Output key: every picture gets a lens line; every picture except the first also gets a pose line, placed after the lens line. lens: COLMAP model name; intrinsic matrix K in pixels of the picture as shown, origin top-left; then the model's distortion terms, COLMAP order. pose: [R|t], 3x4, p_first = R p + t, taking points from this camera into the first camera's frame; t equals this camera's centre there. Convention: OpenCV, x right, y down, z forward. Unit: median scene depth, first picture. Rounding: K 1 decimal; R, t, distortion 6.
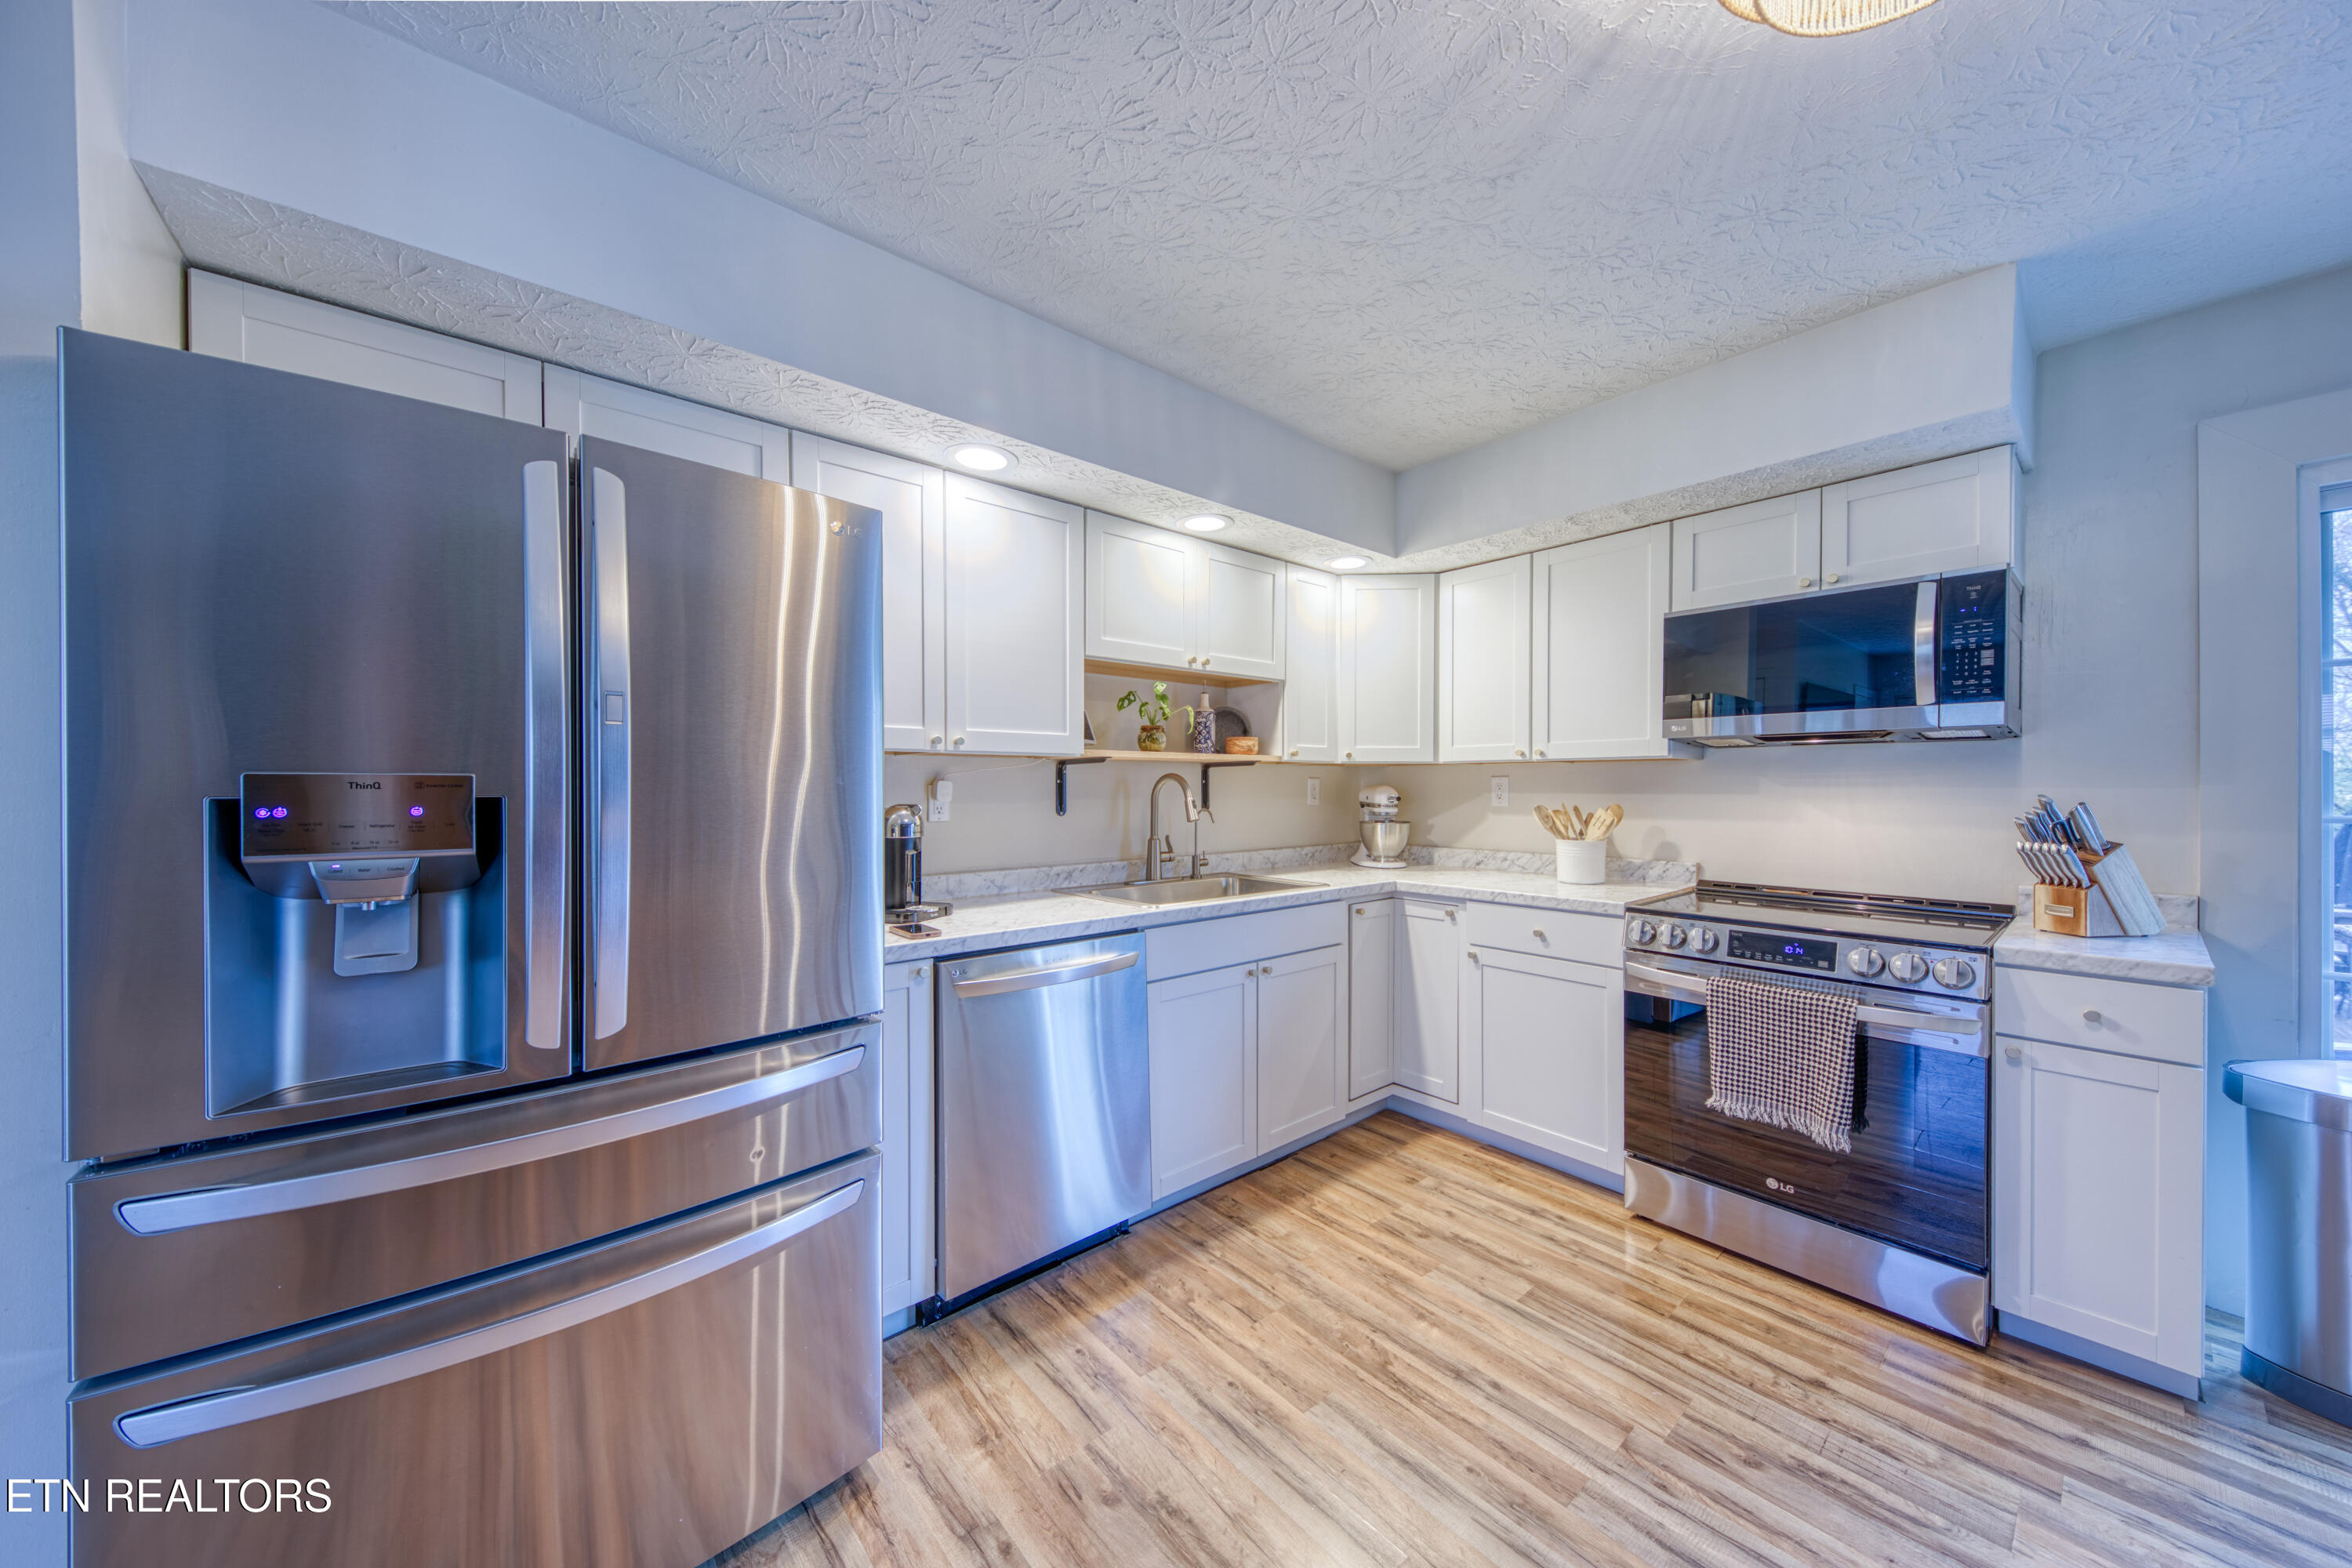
lens RADIAL K [[803.2, 0, 1194.6], [0, 803.2, 790.4], [0, 0, 1]] dist [-0.000310, -0.000167]
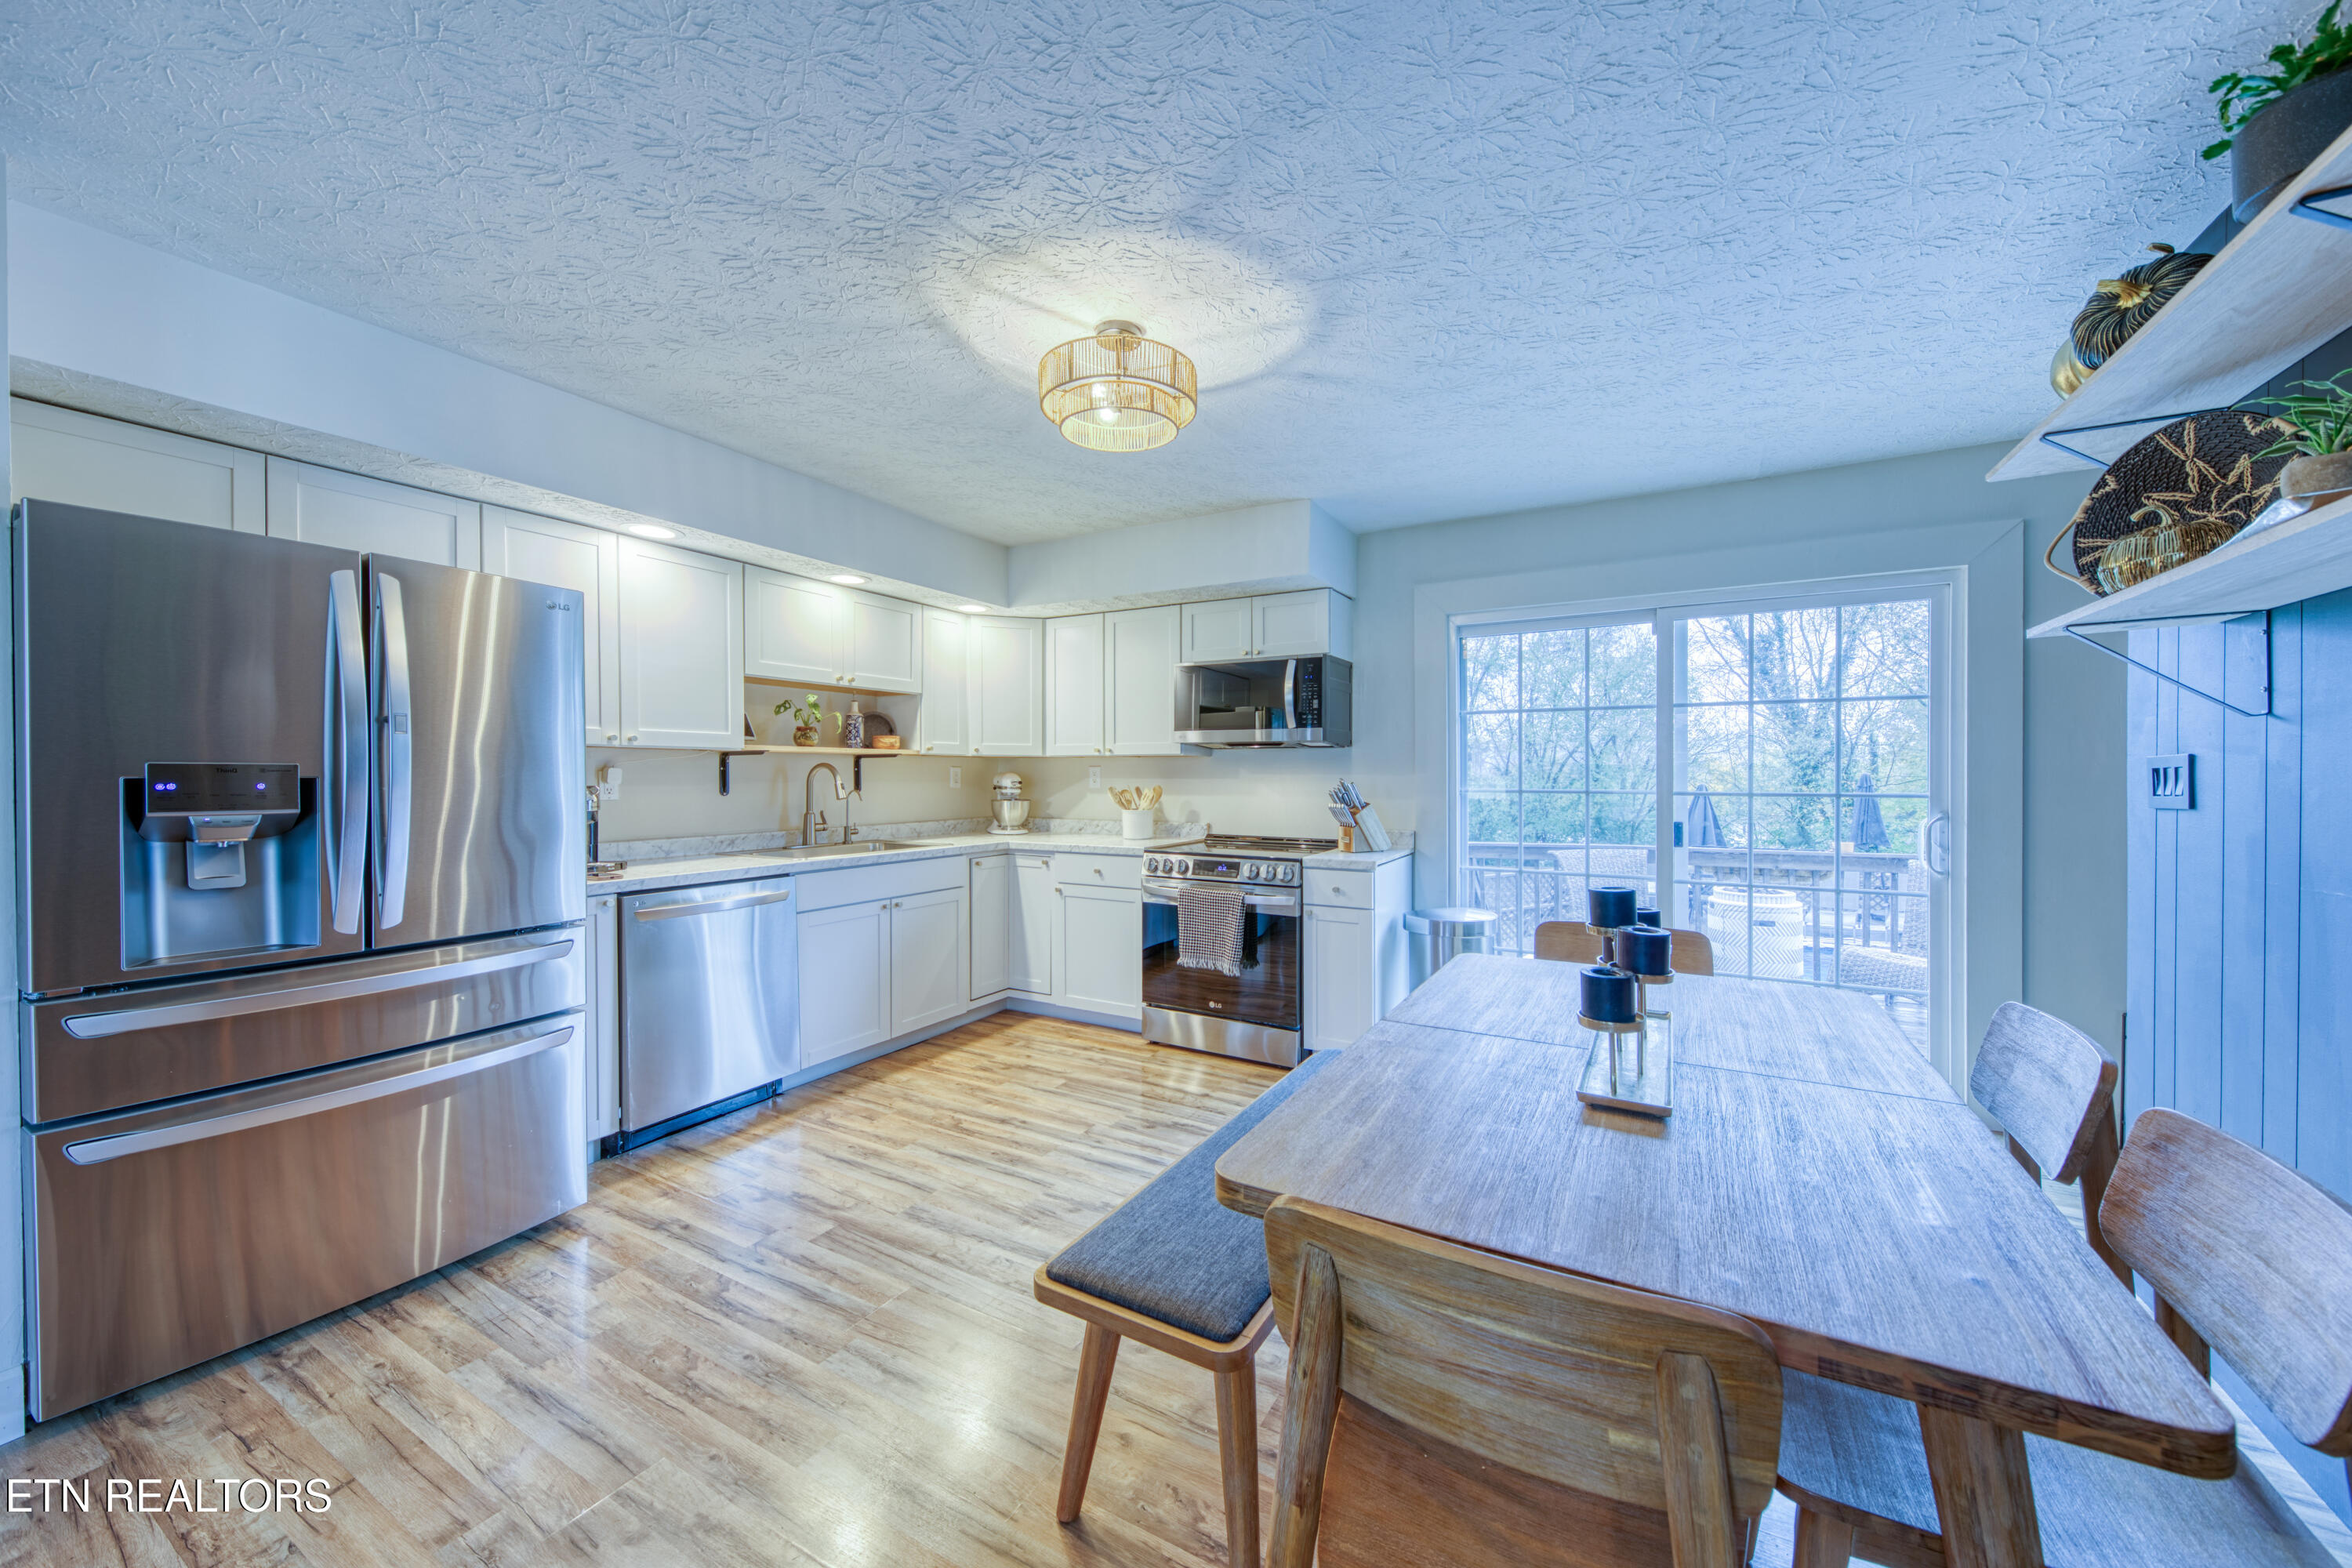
lens RADIAL K [[816.6, 0, 1254.6], [0, 816.6, 784.5], [0, 0, 1]] dist [0.007782, -0.001058]
pose [[0.917110, -0.003193, 0.398621, 0.104667], [-0.000174, 0.999965, 0.008410, 0.003436], [-0.398634, -0.007783, 0.917077, -0.627208]]
